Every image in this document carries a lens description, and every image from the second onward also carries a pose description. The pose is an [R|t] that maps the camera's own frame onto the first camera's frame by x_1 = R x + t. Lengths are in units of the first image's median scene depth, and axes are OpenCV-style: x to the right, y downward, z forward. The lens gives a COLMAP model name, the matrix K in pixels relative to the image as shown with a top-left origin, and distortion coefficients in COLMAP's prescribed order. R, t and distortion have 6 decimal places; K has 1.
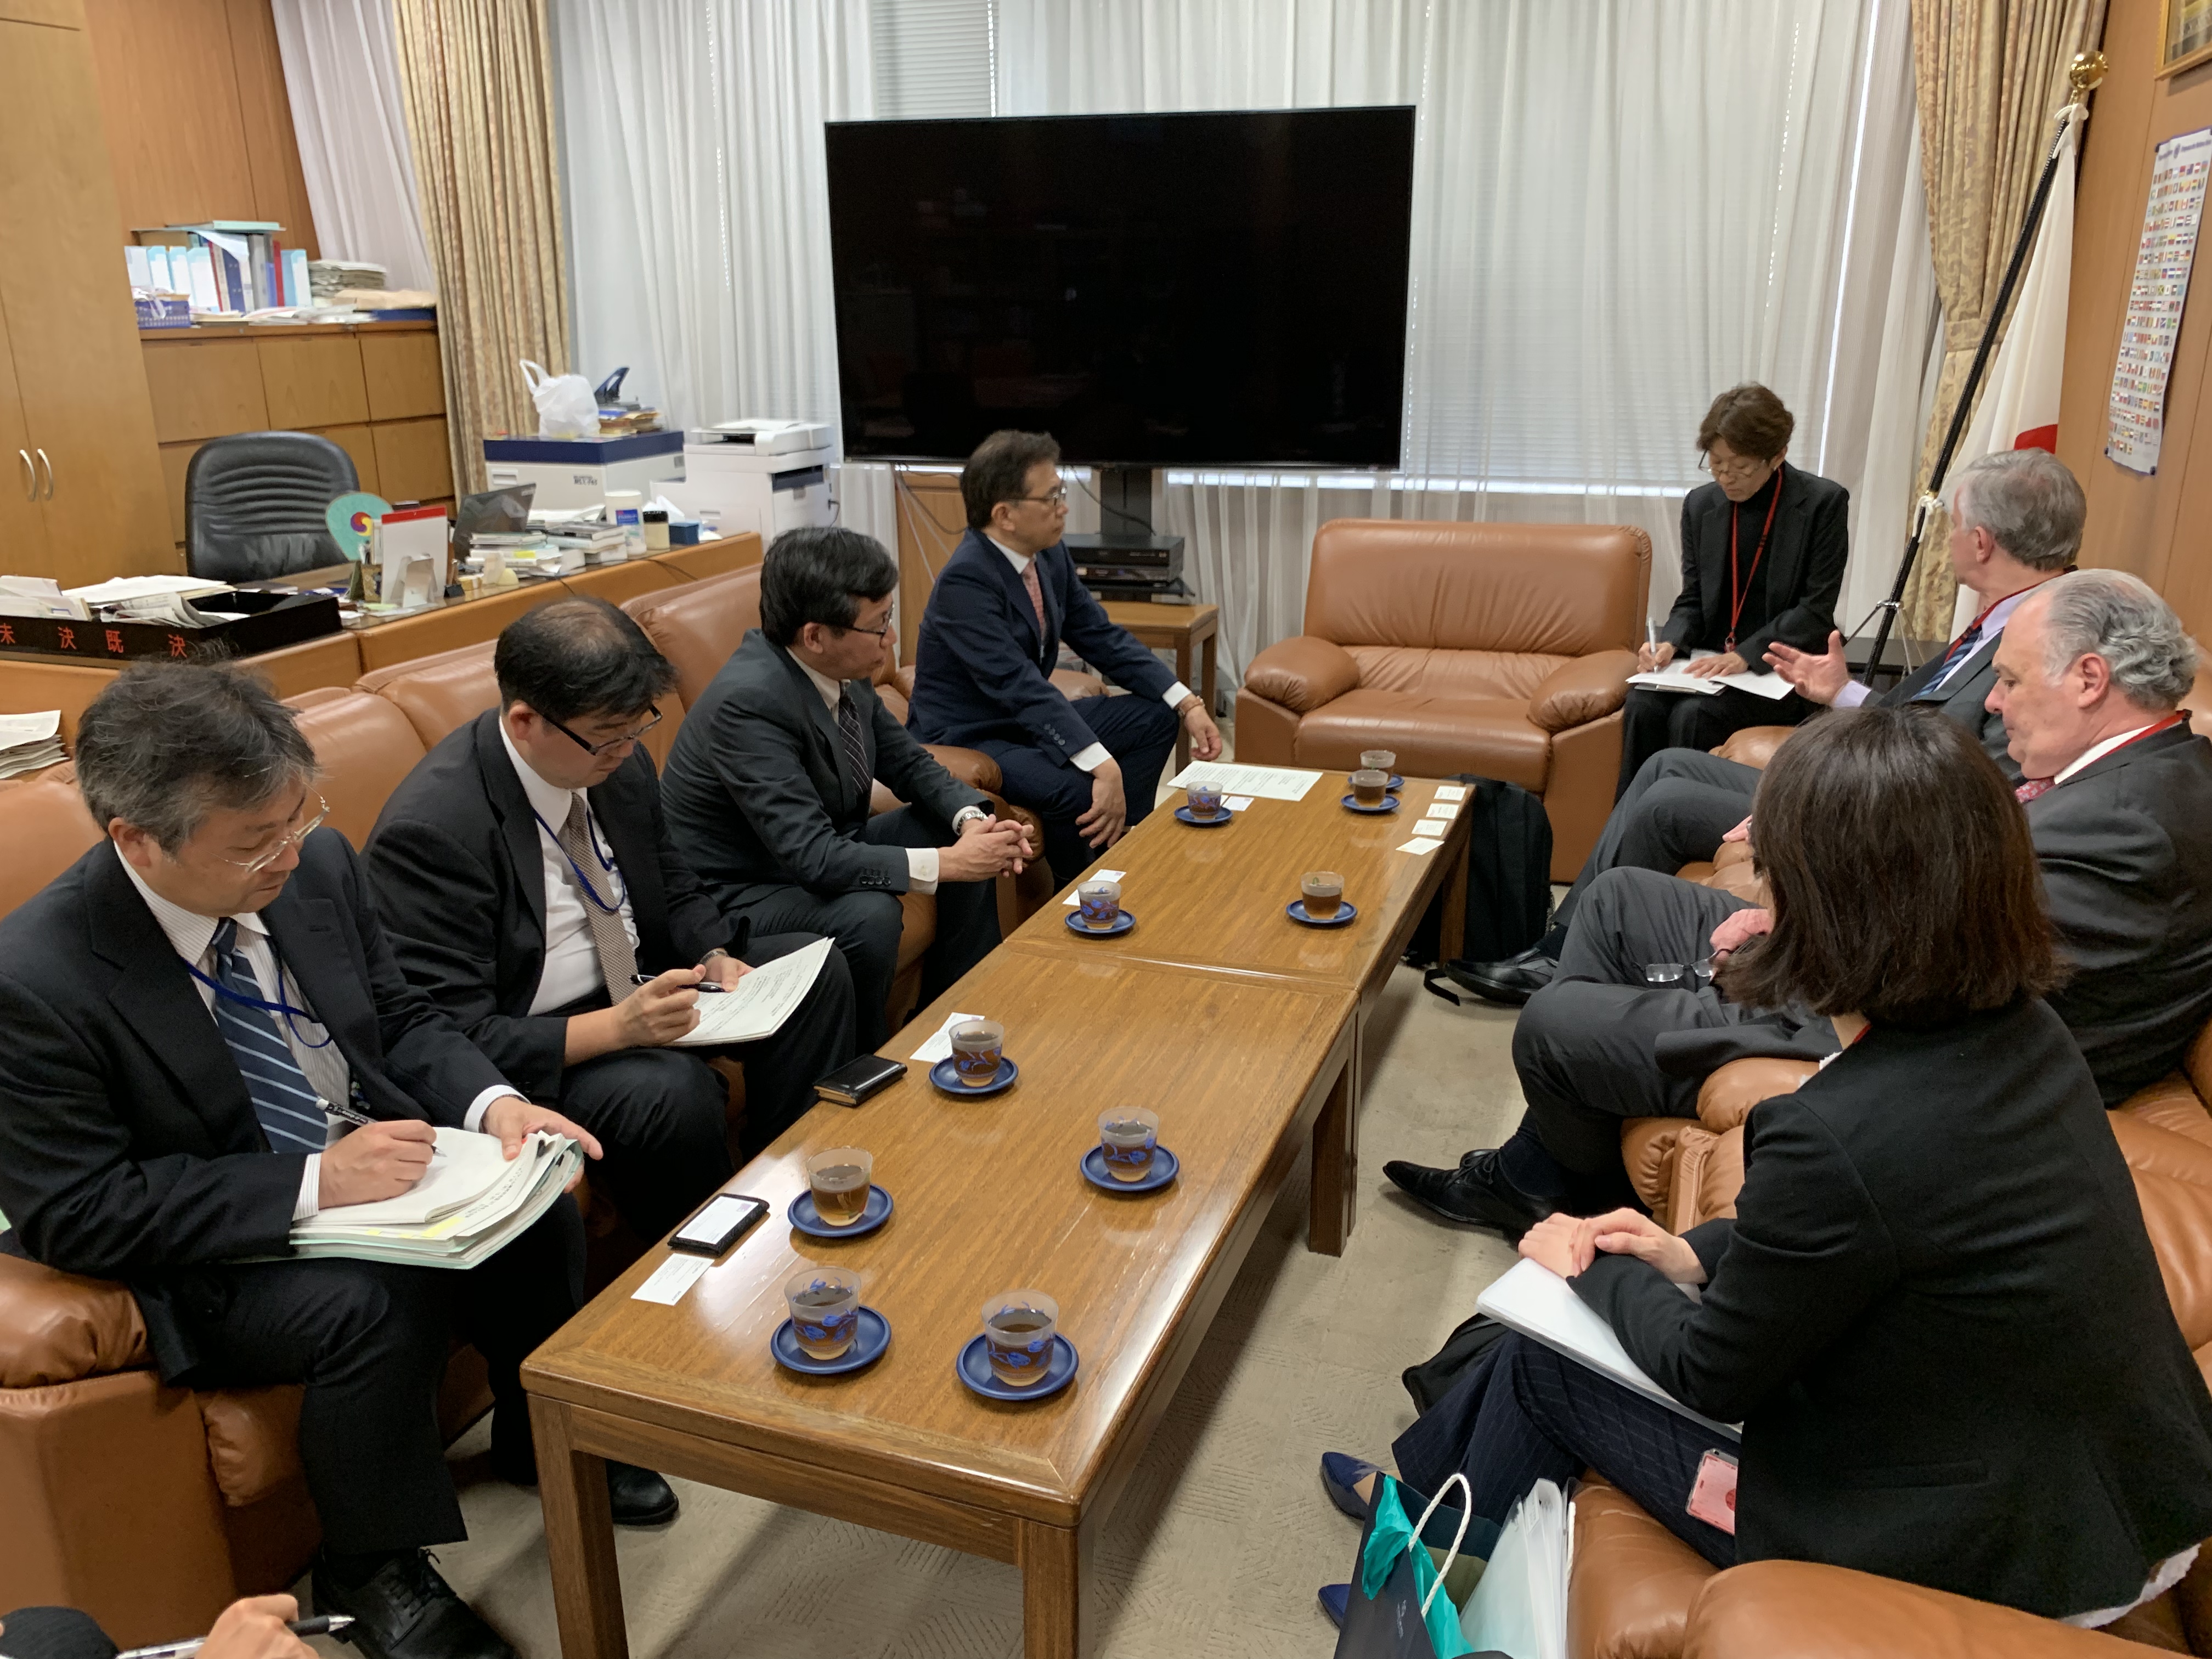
lens RADIAL K [[1746.5, 0, 1109.2], [0, 1746.5, 830.2], [0, 0, 1]] dist [-0.005686, -0.002329]
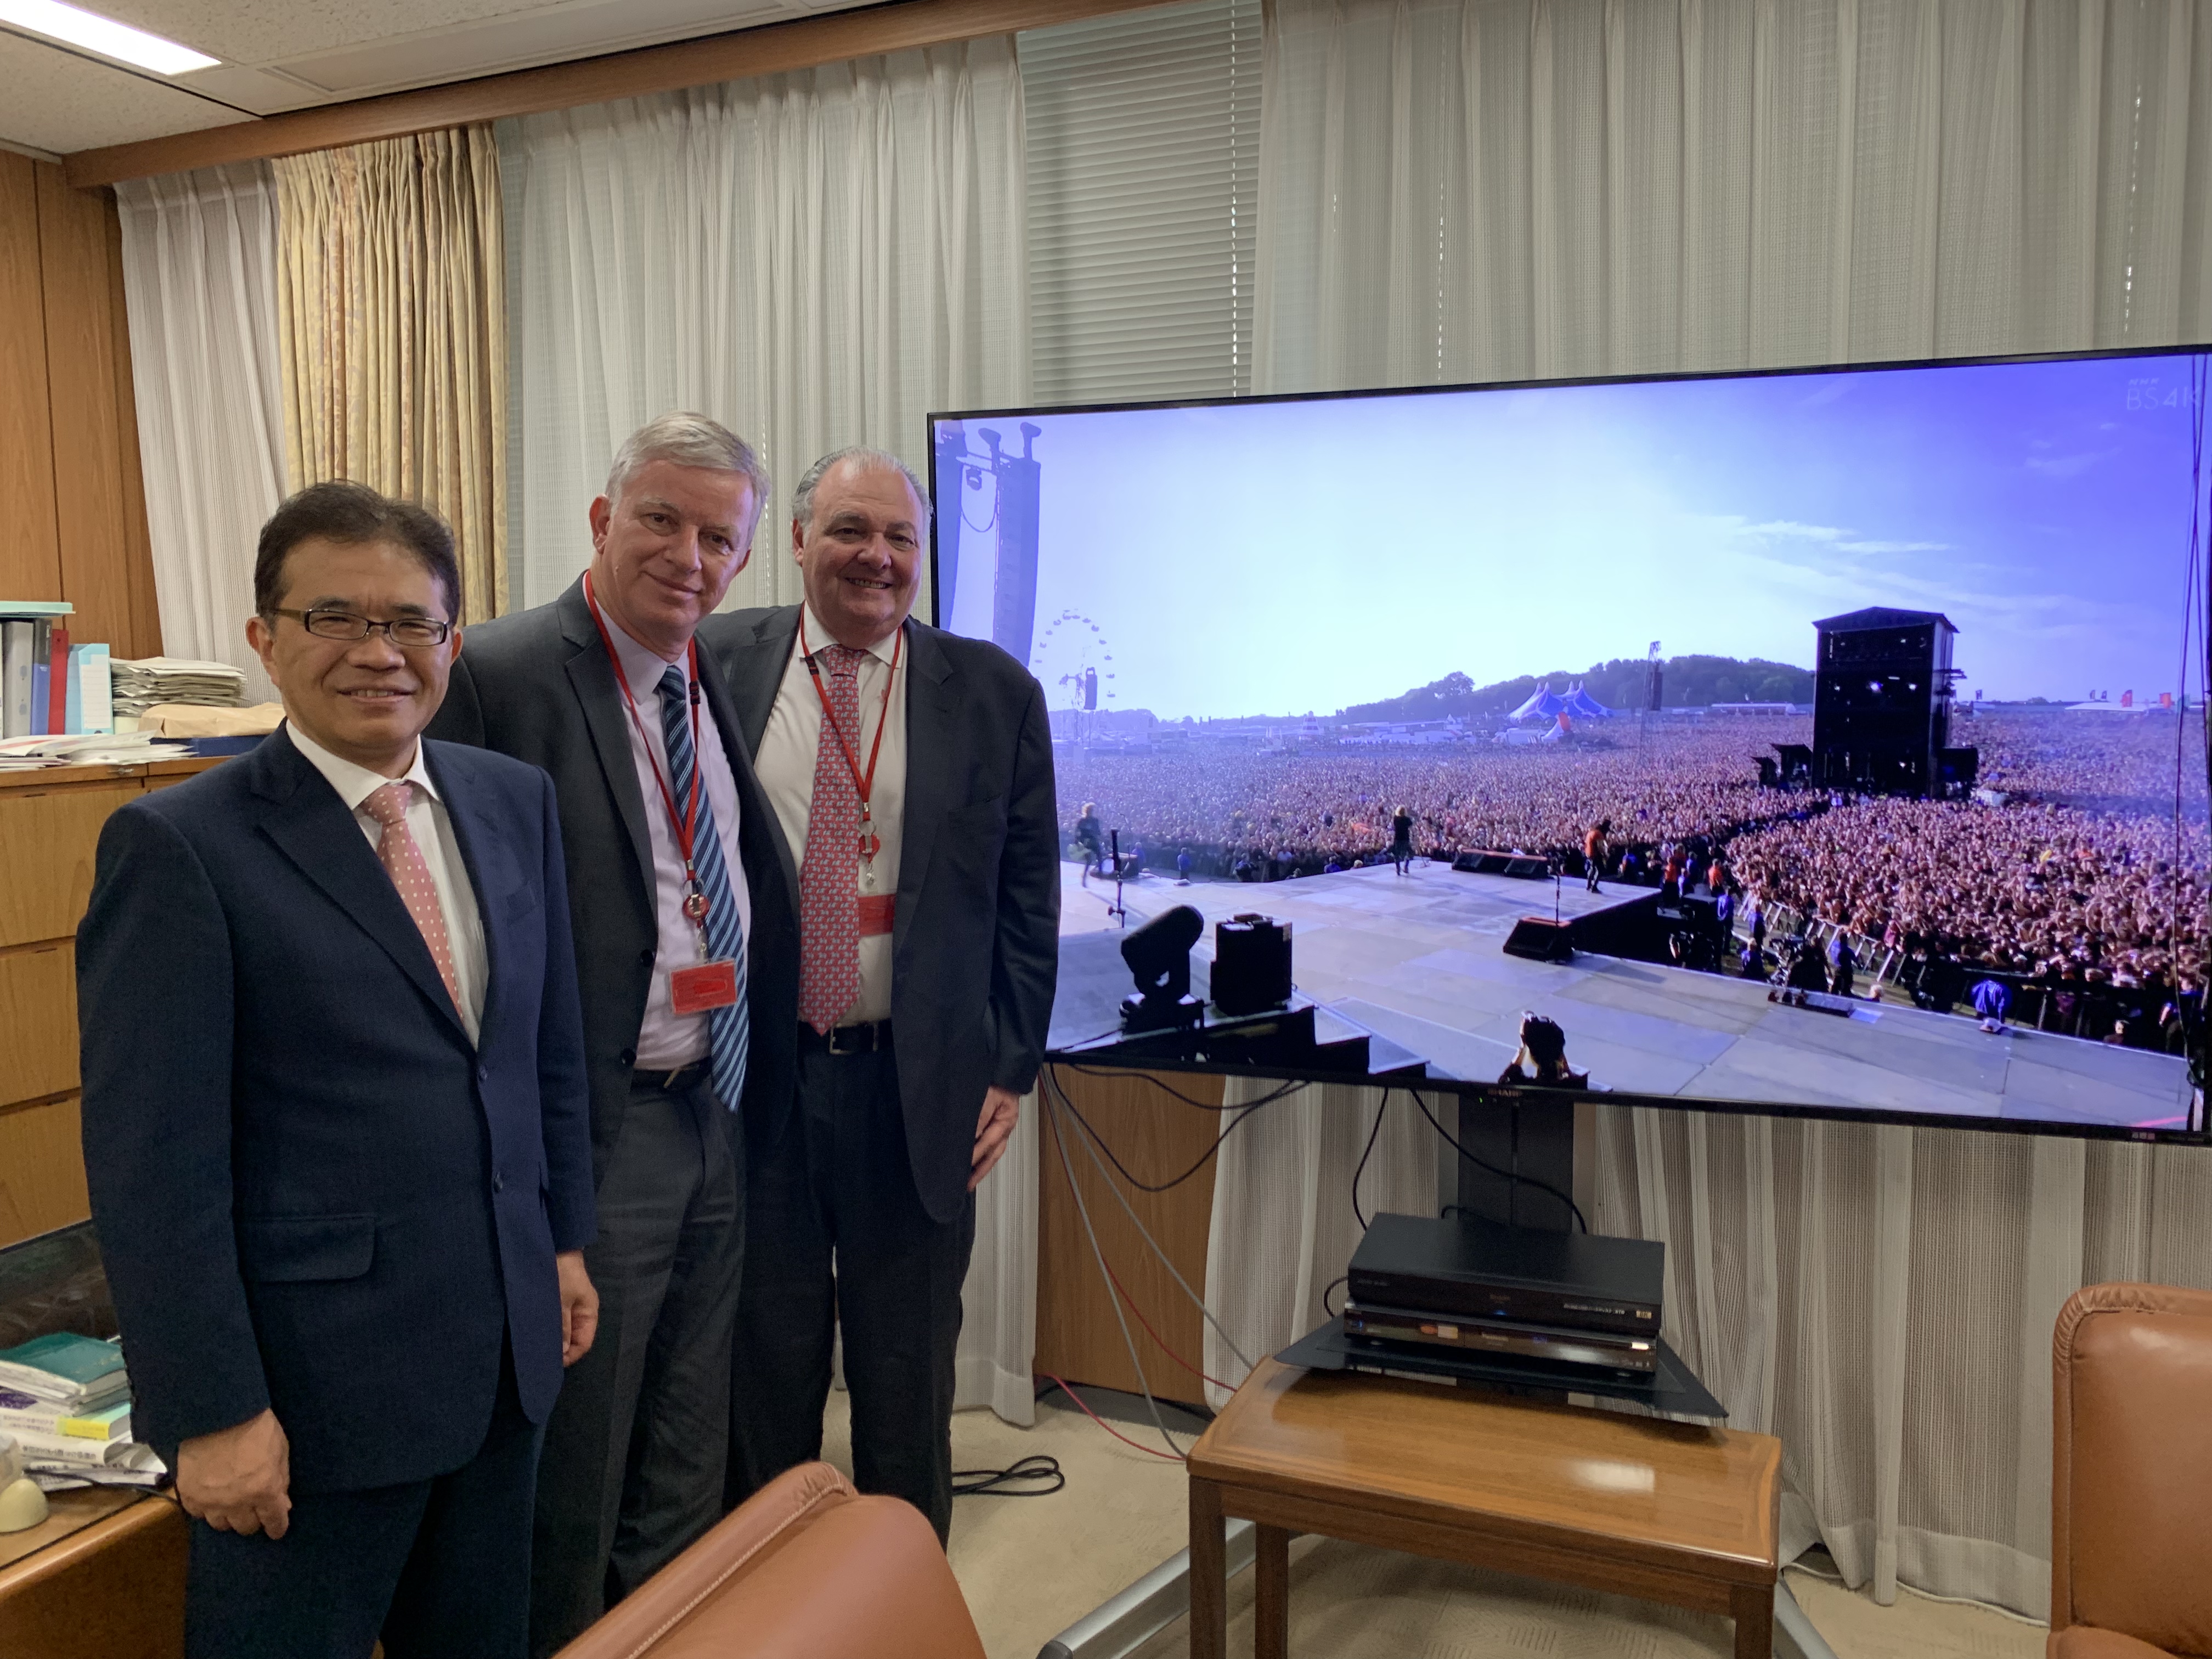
lens RADIAL K [[1746.5, 0, 1107.0], [0, 1746.5, 826.0], [0, 0, 1]] dist [-0.005686, -0.002329]
pose [[0.996994, 0.003294, -0.077404, -0.059138], [-0.019174, 0.978503, -0.205339, -0.151699], [0.075063, 0.206206, 0.975625, 0.442820]]
